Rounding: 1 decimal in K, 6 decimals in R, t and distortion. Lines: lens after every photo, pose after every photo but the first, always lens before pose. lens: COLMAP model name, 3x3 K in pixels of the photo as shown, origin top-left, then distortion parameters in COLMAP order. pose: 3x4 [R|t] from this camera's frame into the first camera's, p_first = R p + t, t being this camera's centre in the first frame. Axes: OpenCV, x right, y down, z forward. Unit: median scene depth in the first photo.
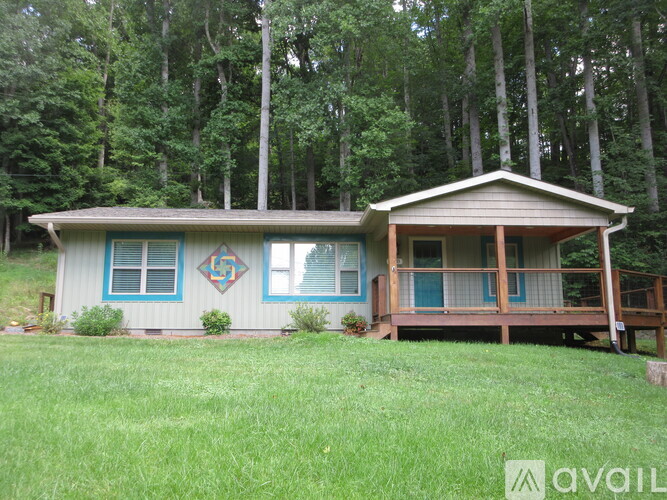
lens RADIAL K [[594.9, 0, 333.5], [0, 594.9, 250.0], [0, 0, 1]] dist [-0.011977, -0.001159]
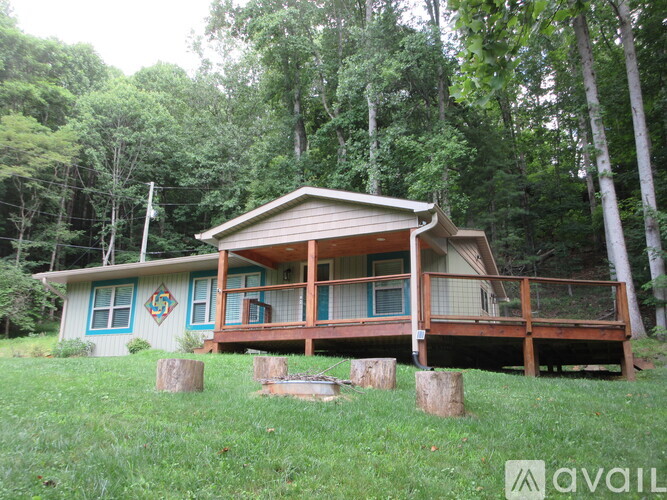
lens RADIAL K [[594.9, 0, 333.5], [0, 594.9, 250.0], [0, 0, 1]] dist [-0.011977, -0.001159]
pose [[0.875815, -0.110621, -0.469799, 0.686737], [0.061571, 0.991035, -0.118569, 0.085386], [0.478704, 0.074919, 0.874774, 0.117322]]
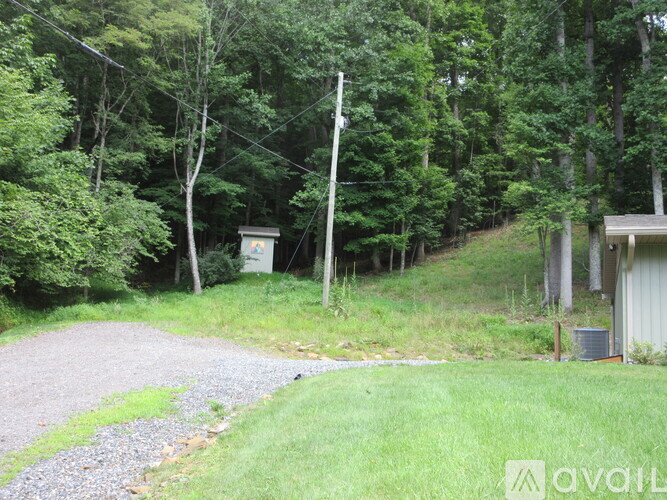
lens RADIAL K [[848.3, 0, 333.5], [0, 848.3, 250.0], [0, 0, 1]] dist [-0.007888, 0.012200]
pose [[0.933231, -0.023584, -0.358502, -0.407777], [0.012704, 0.999385, -0.032674, 0.007831], [0.359052, 0.025938, 0.932957, -0.242807]]
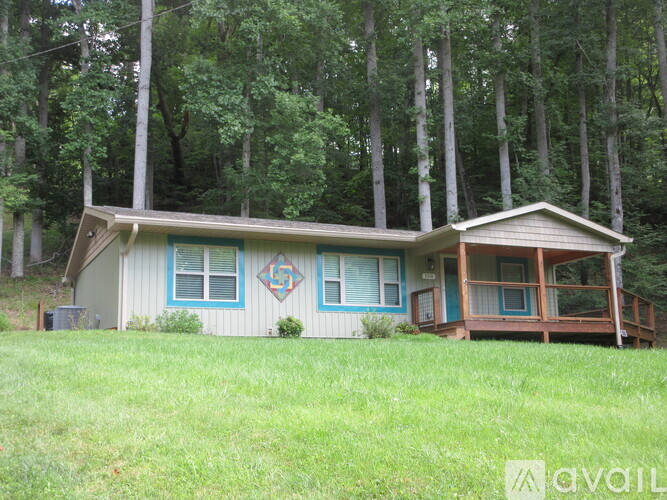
lens RADIAL K [[848.3, 0, 333.5], [0, 848.3, 250.0], [0, 0, 1]] dist [-0.007888, 0.012200]
pose [[0.936813, 0.044584, 0.346978, -0.604491], [-0.034931, 0.998810, -0.034030, 0.030594], [-0.348082, 0.019759, 0.937256, -0.386112]]
